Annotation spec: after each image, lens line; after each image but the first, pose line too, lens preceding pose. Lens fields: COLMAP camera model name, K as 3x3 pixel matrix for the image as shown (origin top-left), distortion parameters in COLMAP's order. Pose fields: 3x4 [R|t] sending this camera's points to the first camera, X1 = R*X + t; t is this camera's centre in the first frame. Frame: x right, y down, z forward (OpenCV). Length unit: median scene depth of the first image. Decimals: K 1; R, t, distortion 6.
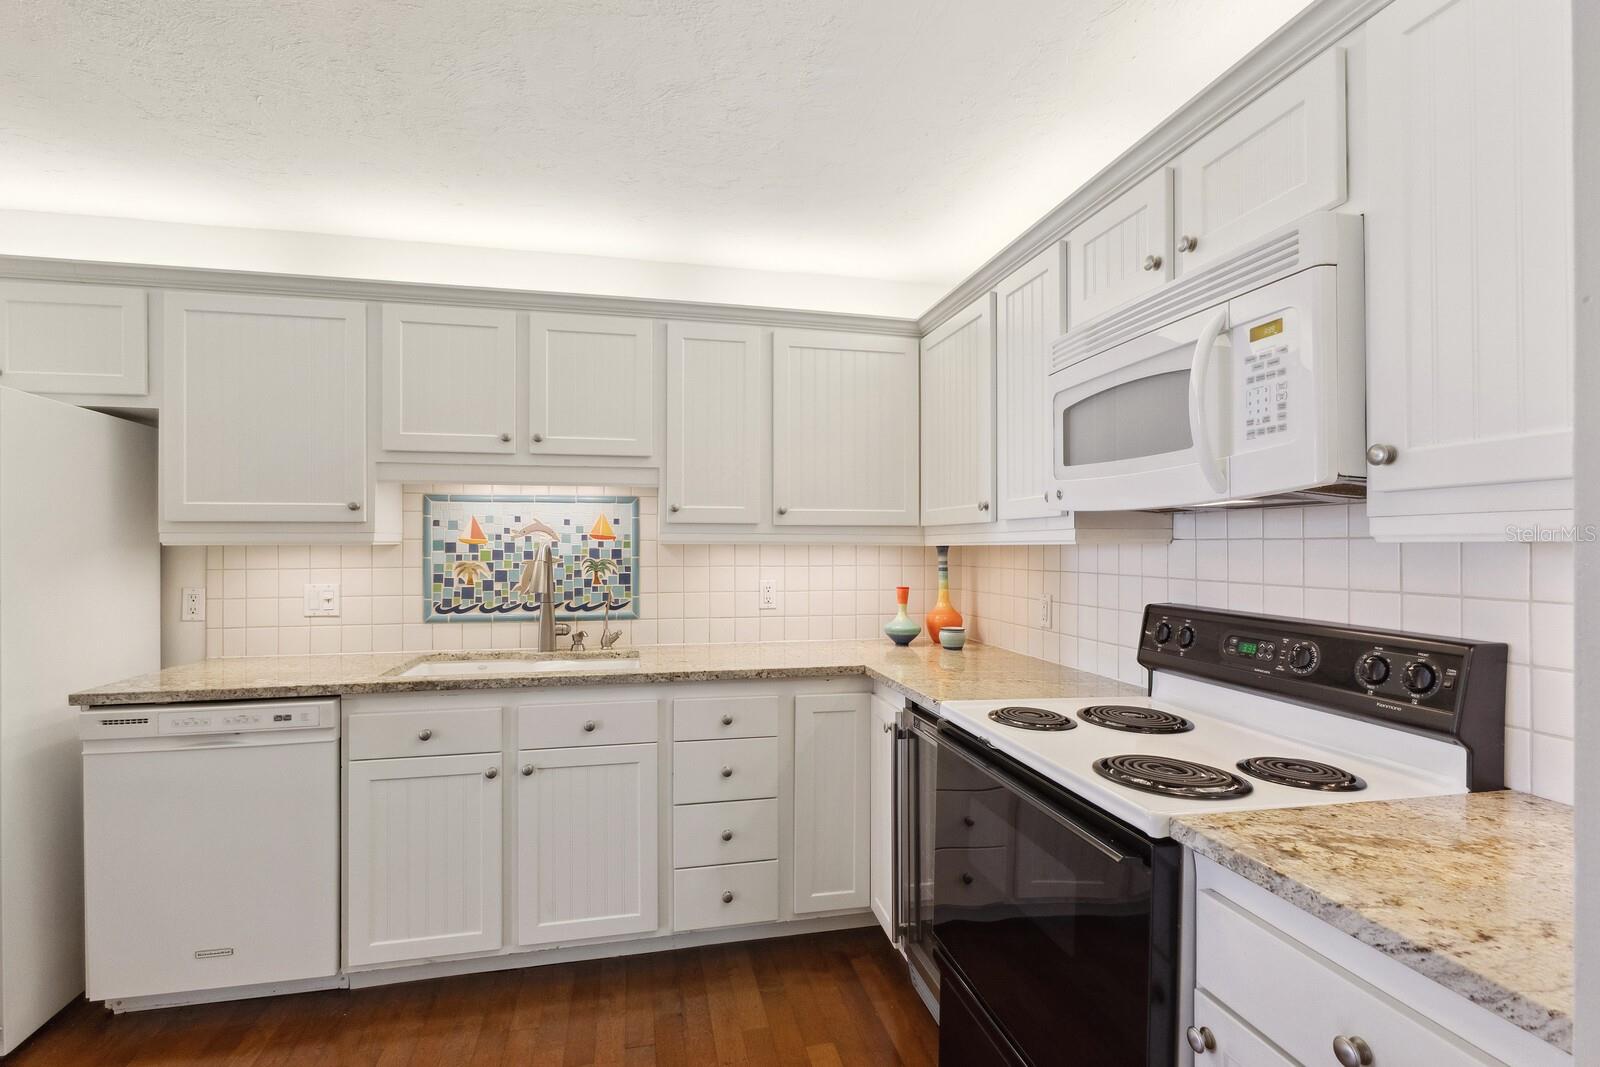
lens RADIAL K [[751.3, 0, 798.0], [0, 751.3, 545.0], [0, 0, 1]] dist [-0.000212, 0.000131]
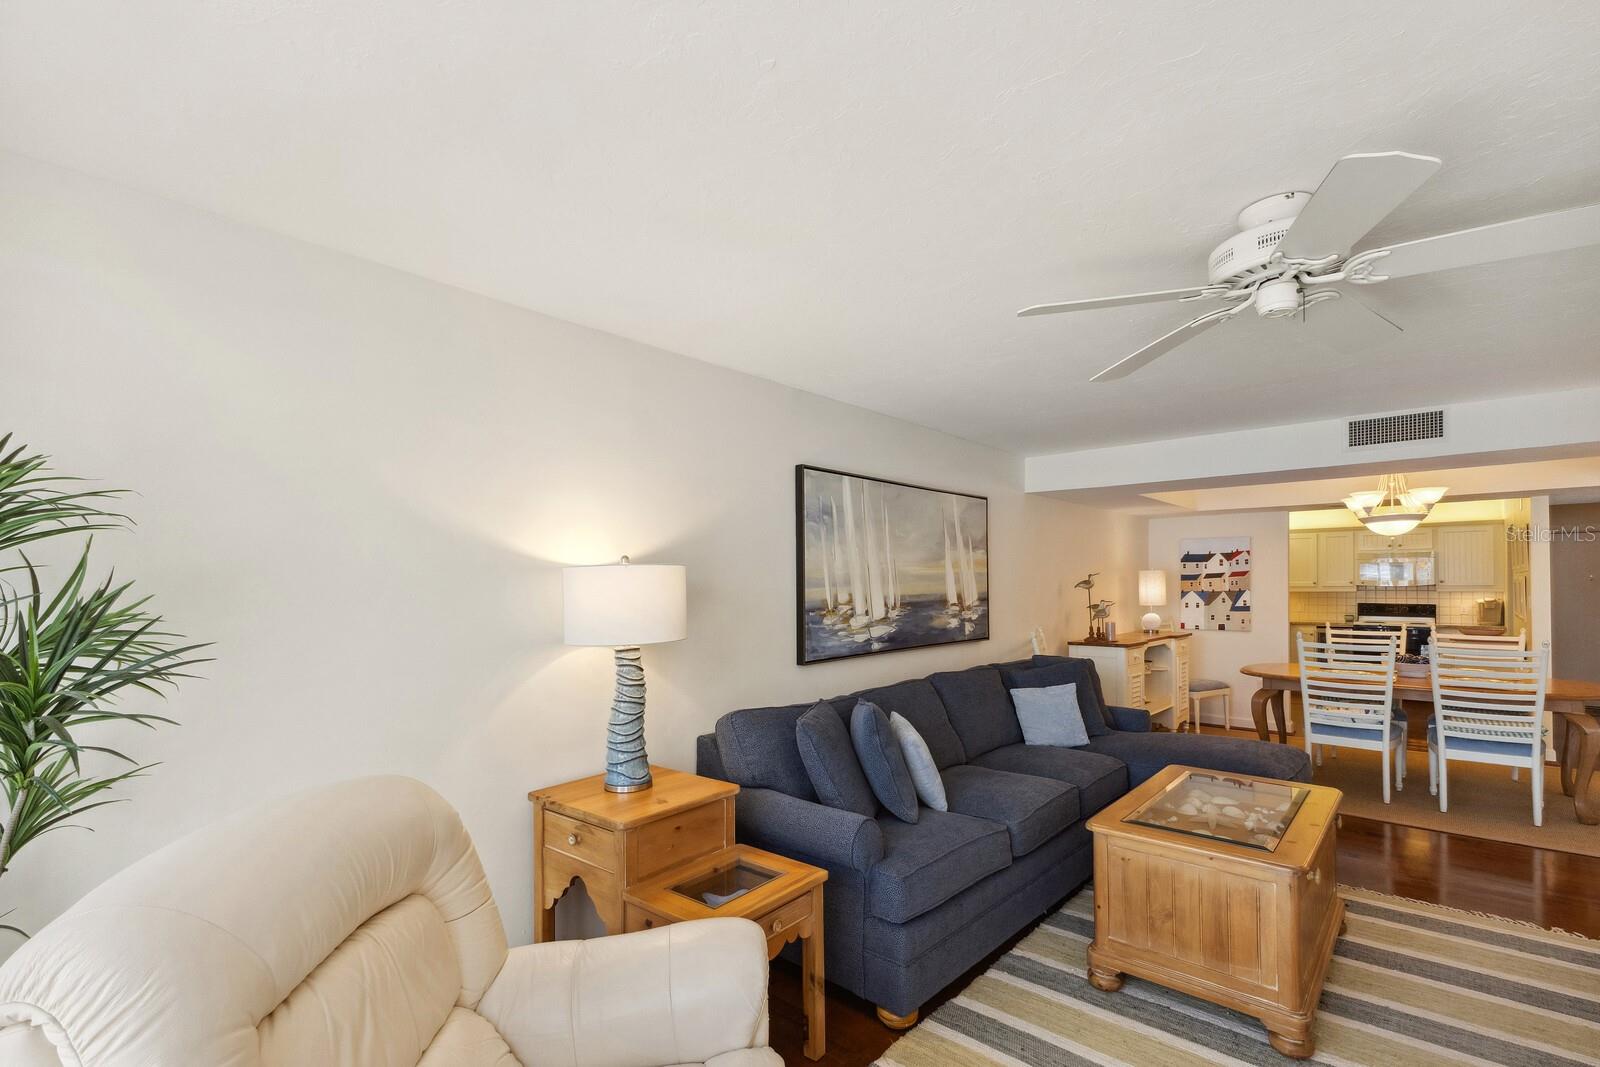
lens RADIAL K [[718.4, 0, 803.2], [0, 718.4, 570.4], [0, 0, 1]] dist [0.013828, -0.000033]
pose [[0.809590, 0.009197, 0.586924, -3.890512], [0.003797, 0.999774, -0.020904, -0.040712], [-0.586984, 0.019152, 0.809372, -0.559231]]
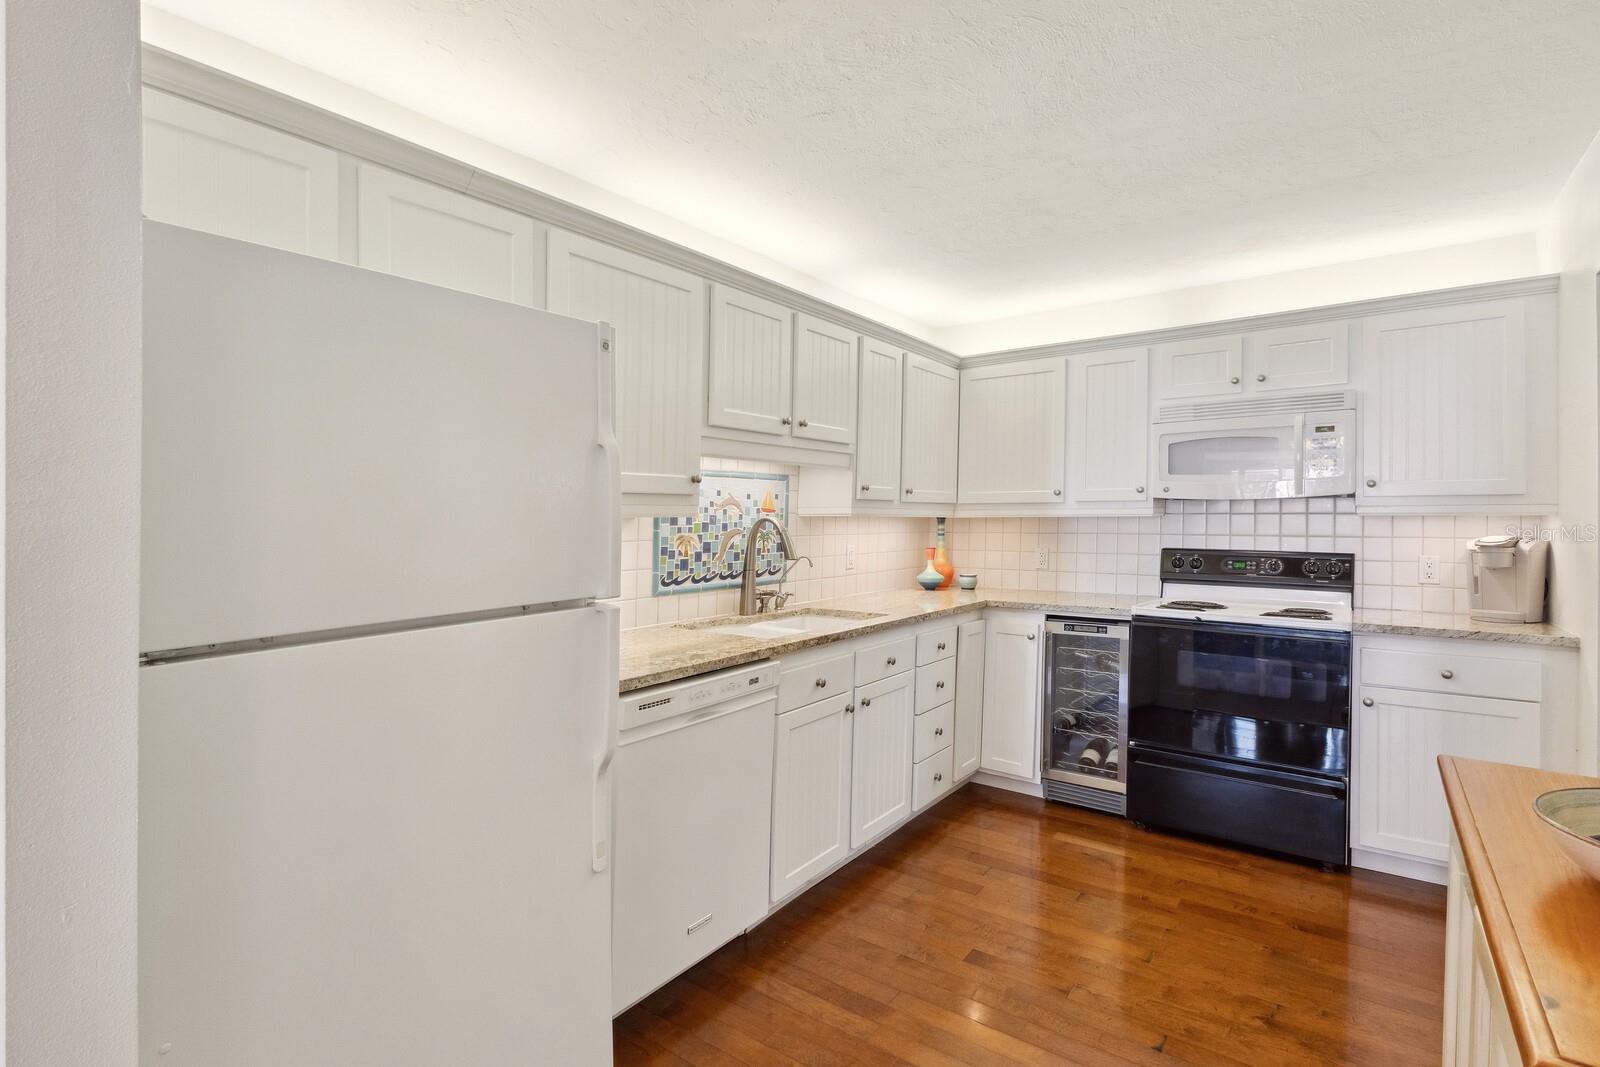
lens RADIAL K [[757.9, 0, 839.5], [0, 757.9, 528.5], [0, 0, 1]] dist [0.000485, 0.000096]
pose [[0.744139, -0.011843, 0.667920, -0.972413], [0.001812, 0.999875, 0.015710, -0.001061], [-0.668023, -0.010480, 0.744067, 0.093888]]
